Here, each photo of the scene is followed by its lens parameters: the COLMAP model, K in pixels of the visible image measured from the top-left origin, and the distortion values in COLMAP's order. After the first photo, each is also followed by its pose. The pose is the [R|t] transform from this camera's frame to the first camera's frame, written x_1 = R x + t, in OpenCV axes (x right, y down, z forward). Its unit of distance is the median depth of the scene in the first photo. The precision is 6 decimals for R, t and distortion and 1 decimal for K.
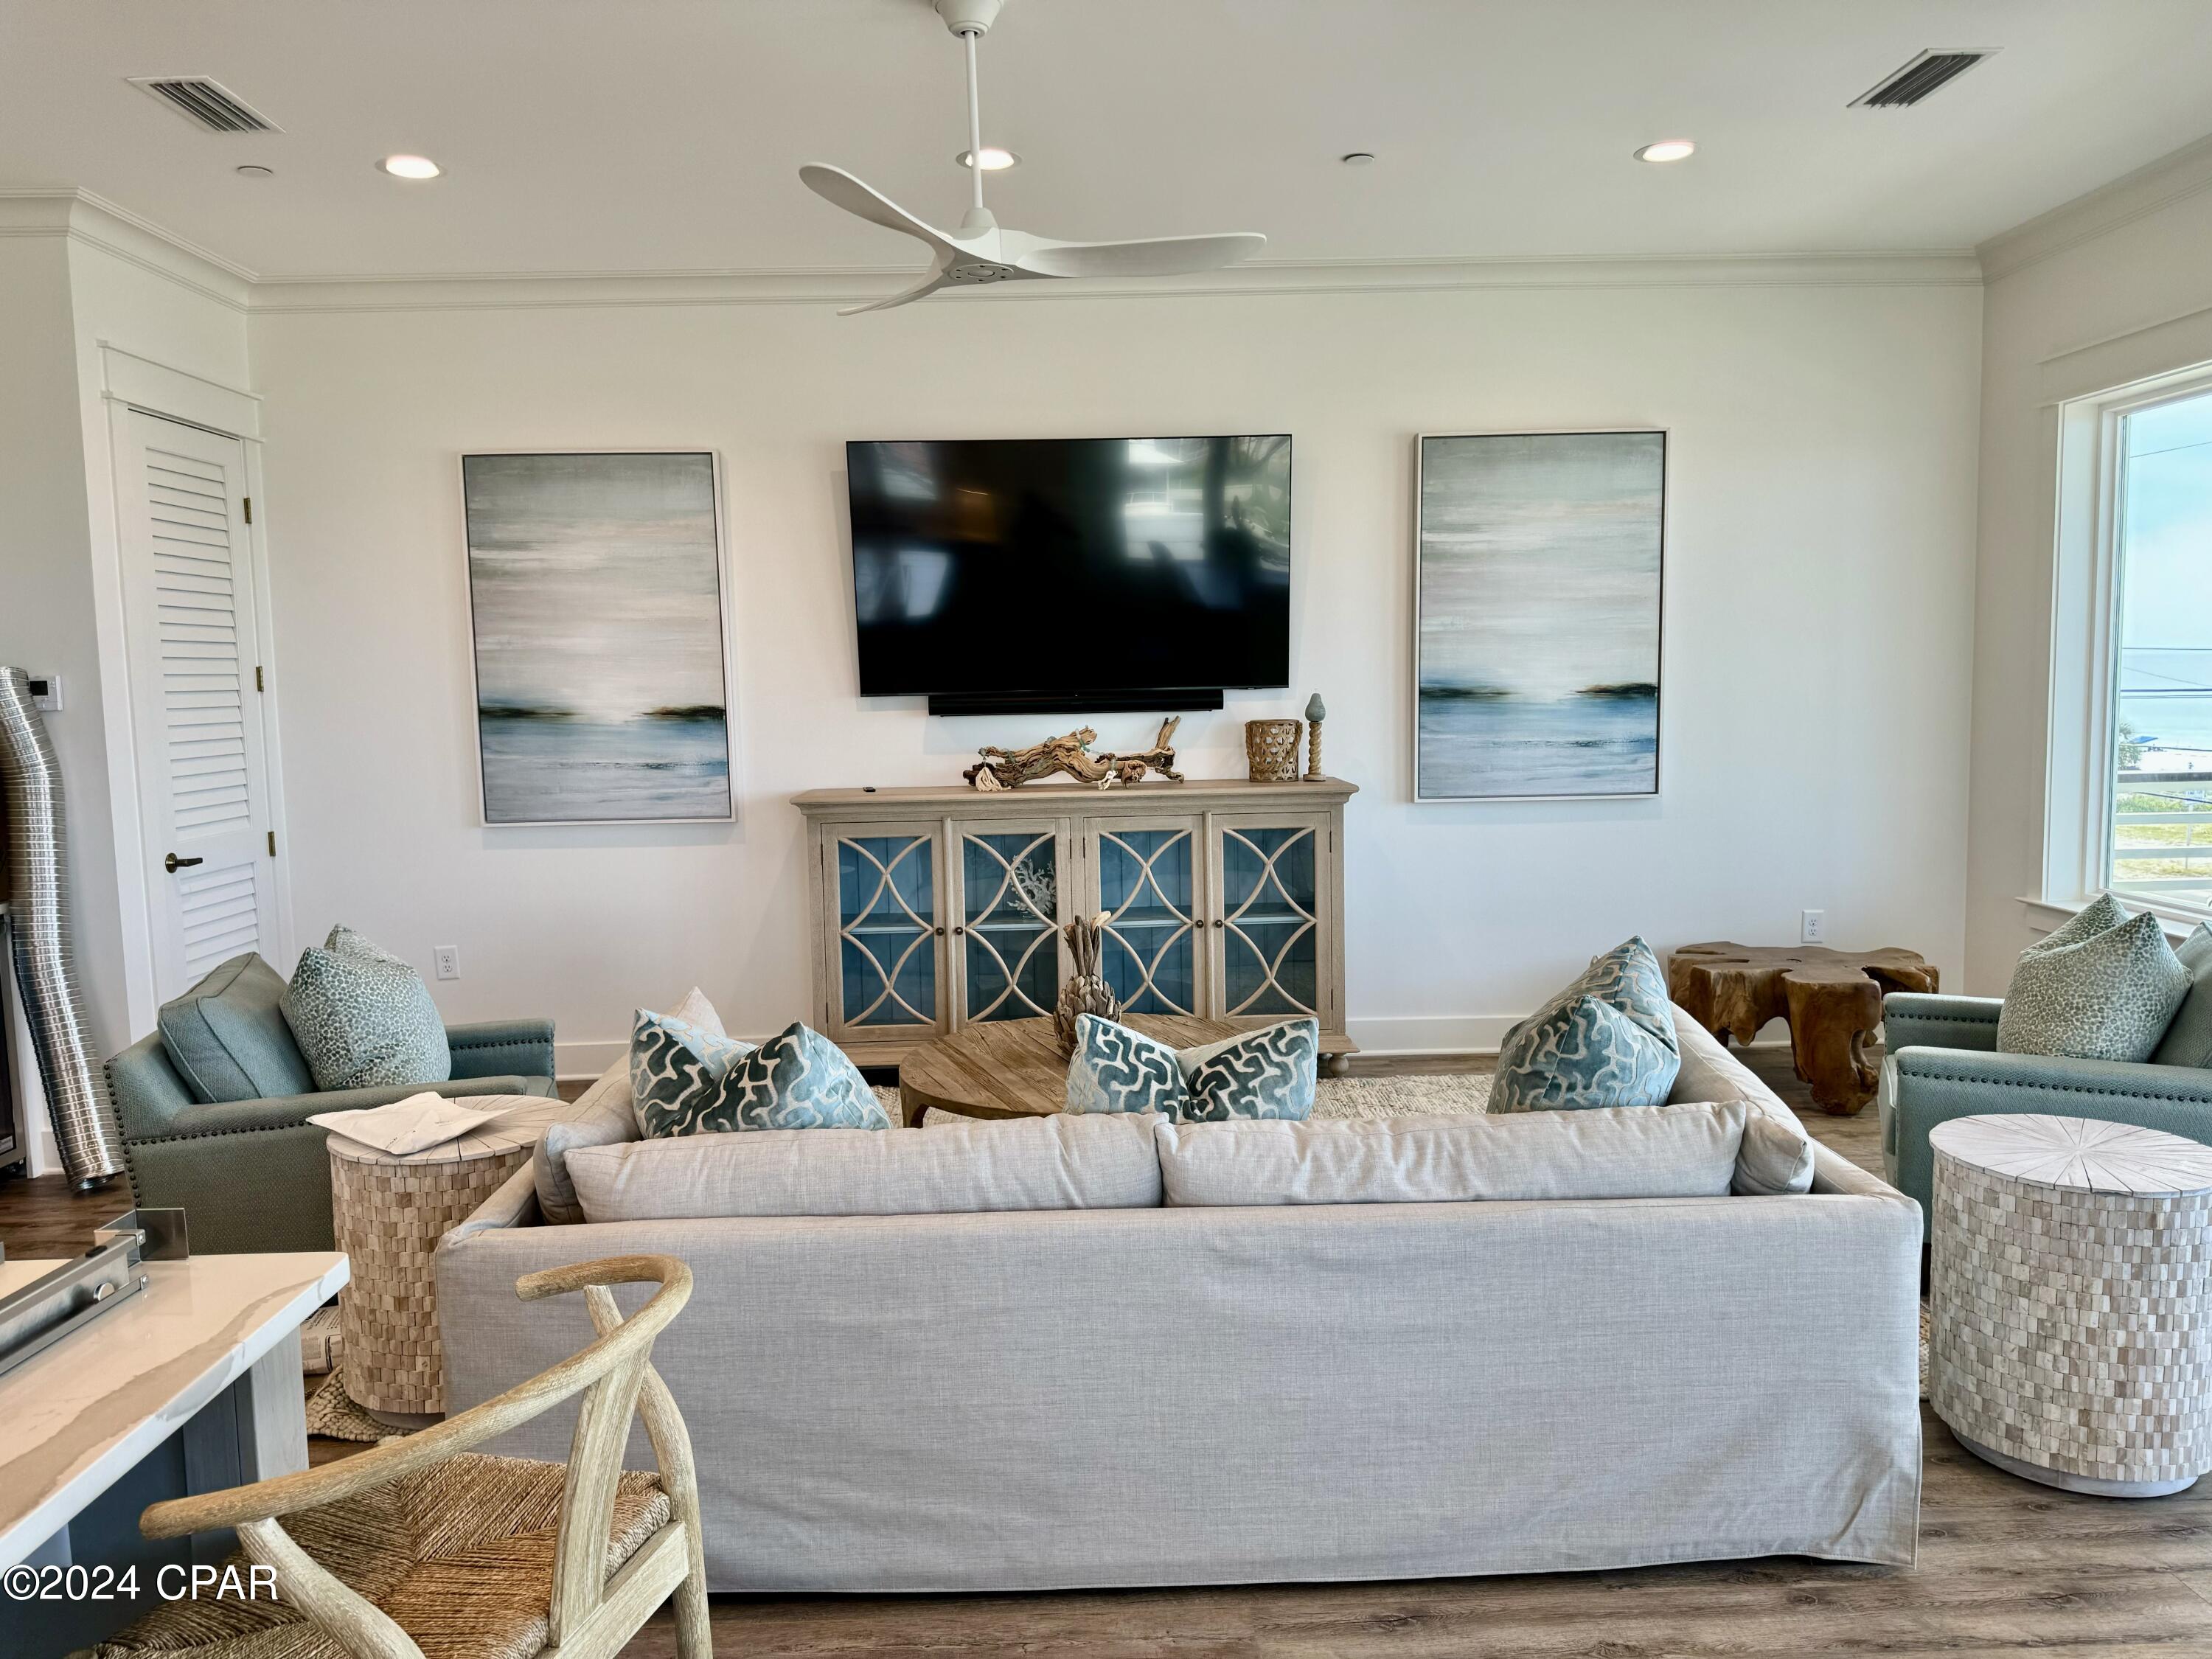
lens RADIAL K [[1561.4, 0, 1088.7], [0, 1561.4, 823.8], [0, 0, 1]] dist [0.035385, -0.043195]
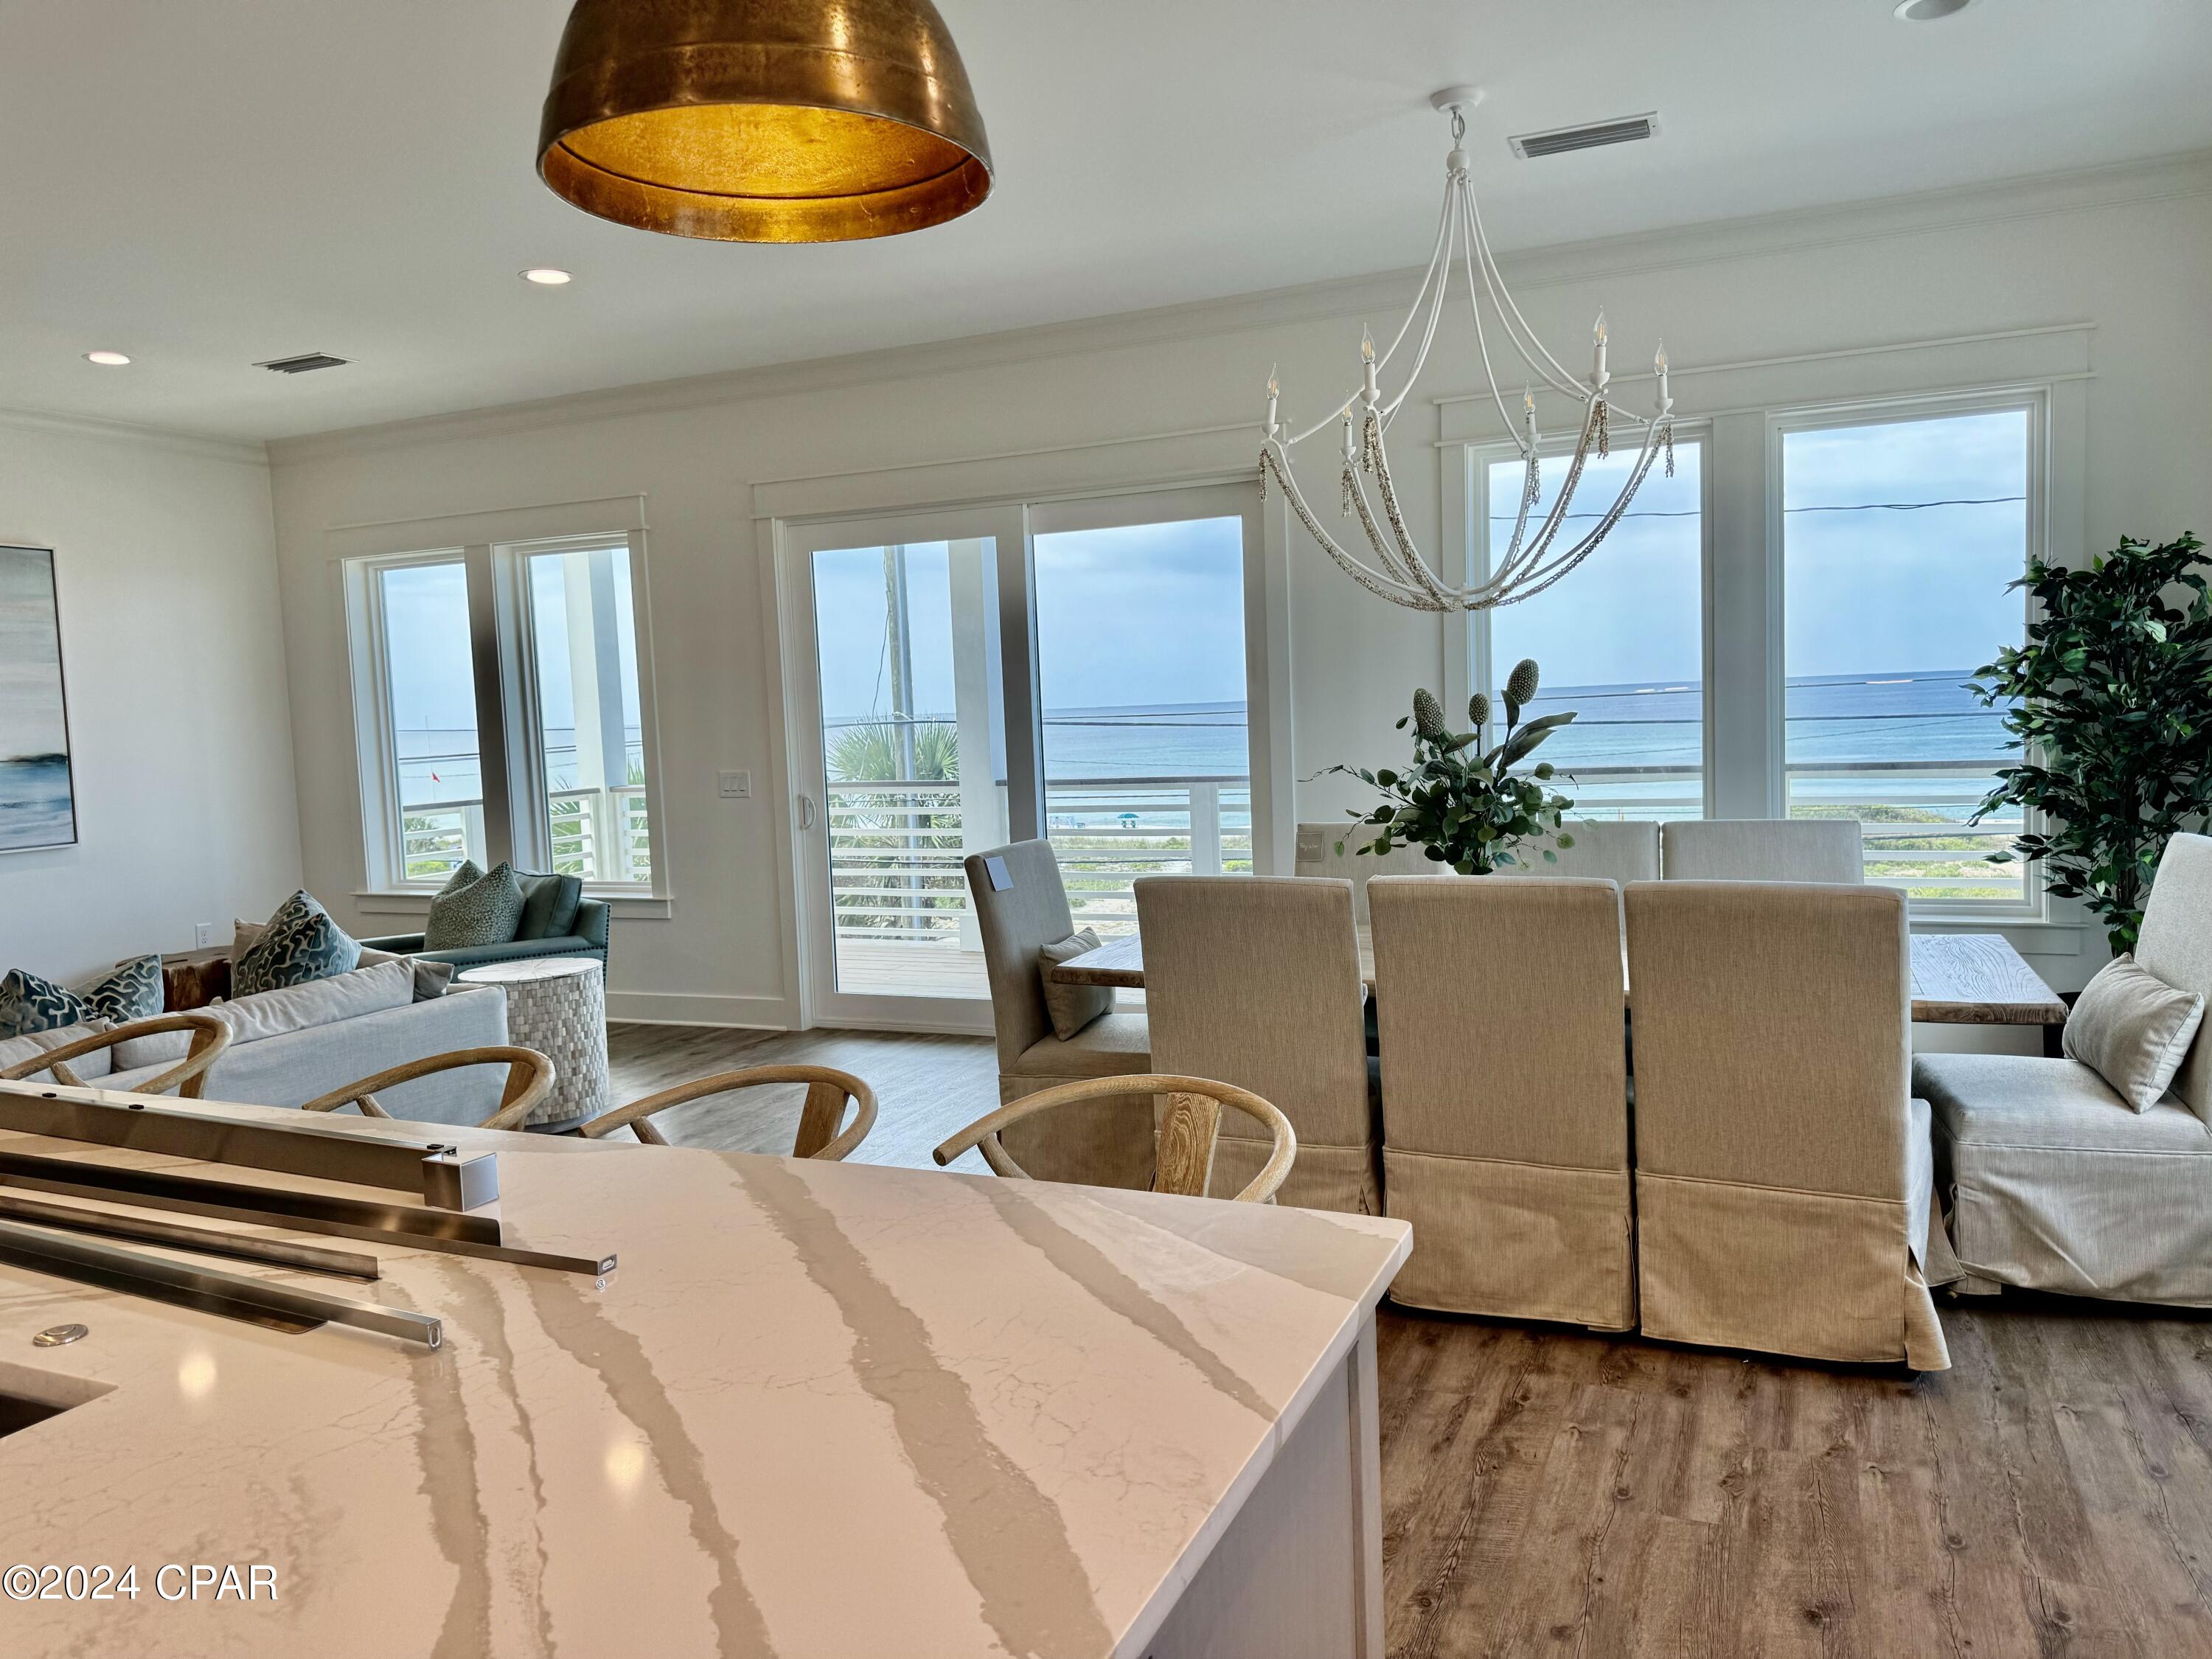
lens RADIAL K [[1561.4, 0, 1112.7], [0, 1561.4, 827.6], [0, 0, 1]] dist [0.035385, -0.043195]
pose [[0.419601, -0.070330, 0.904980, -0.509375], [0.117837, 0.992778, 0.022517, 0.045662], [-0.900028, 0.097192, 0.424858, -0.310790]]
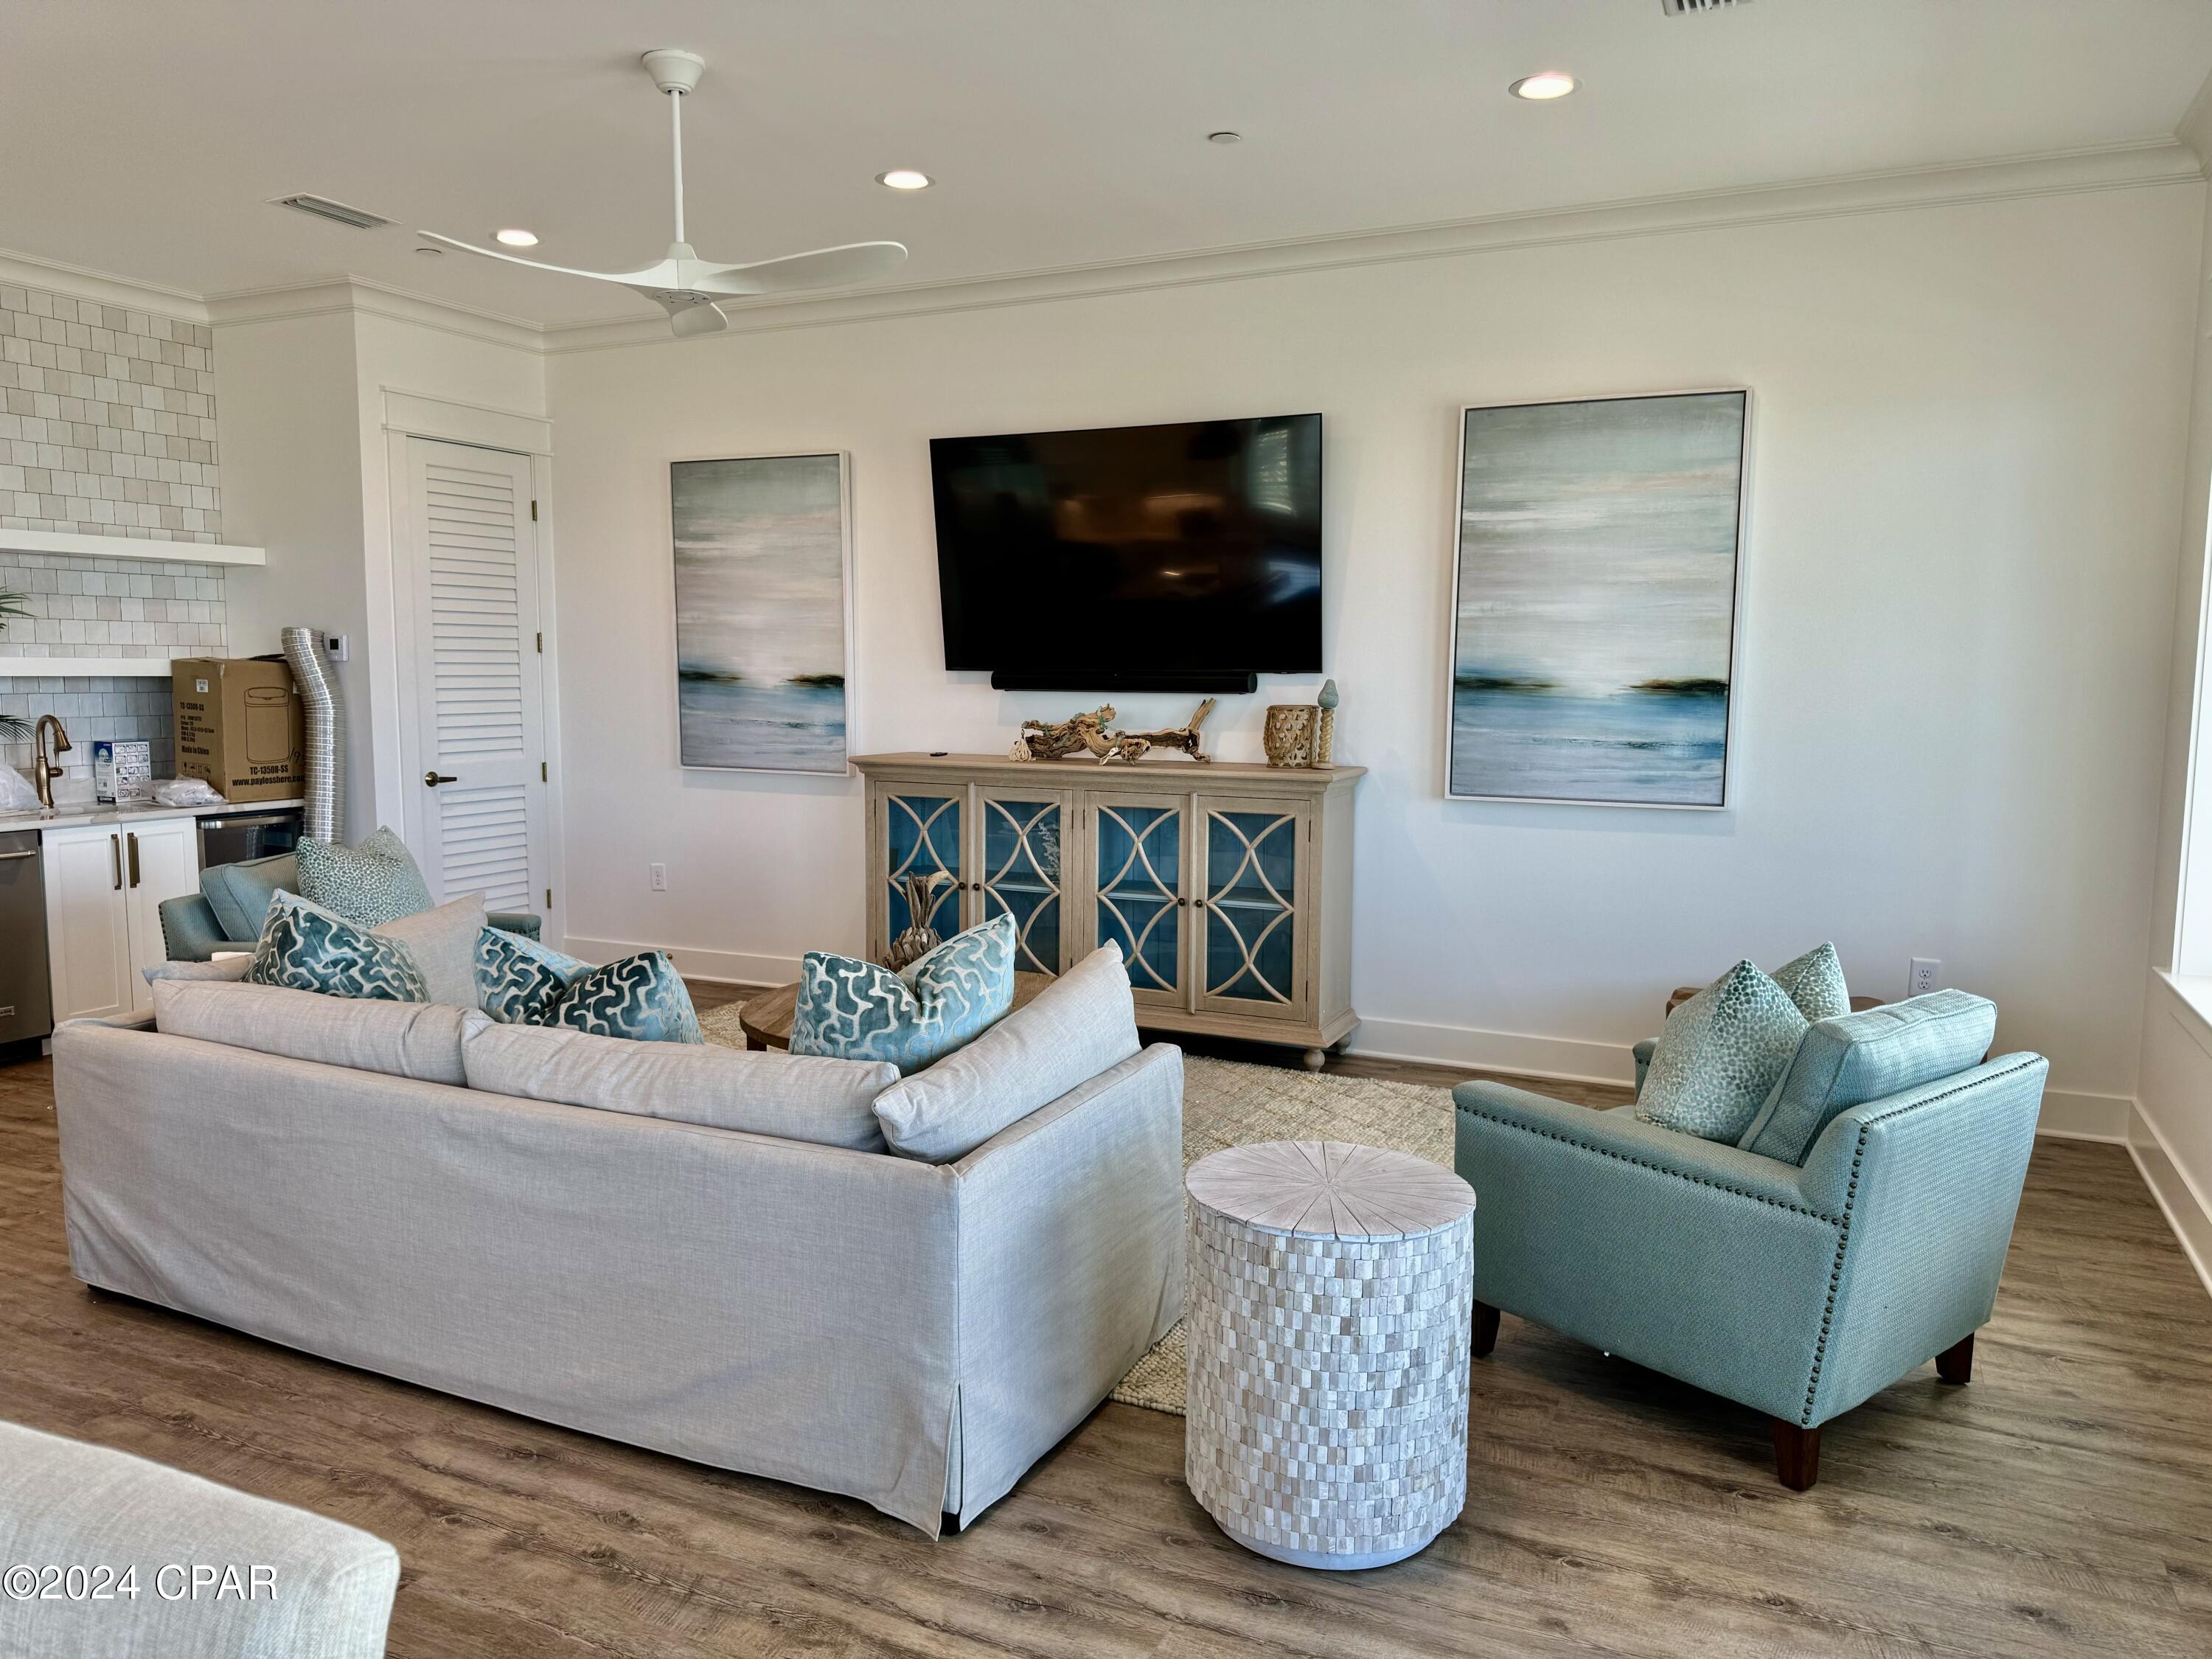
lens RADIAL K [[1561.4, 0, 1100.0], [0, 1561.4, 838.3], [0, 0, 1]] dist [0.035385, -0.043195]
pose [[0.890789, 0.076044, -0.448010, 0.558510], [-0.067416, 0.997104, 0.035202, -0.011097], [0.449389, -0.001154, 0.893335, 0.076172]]
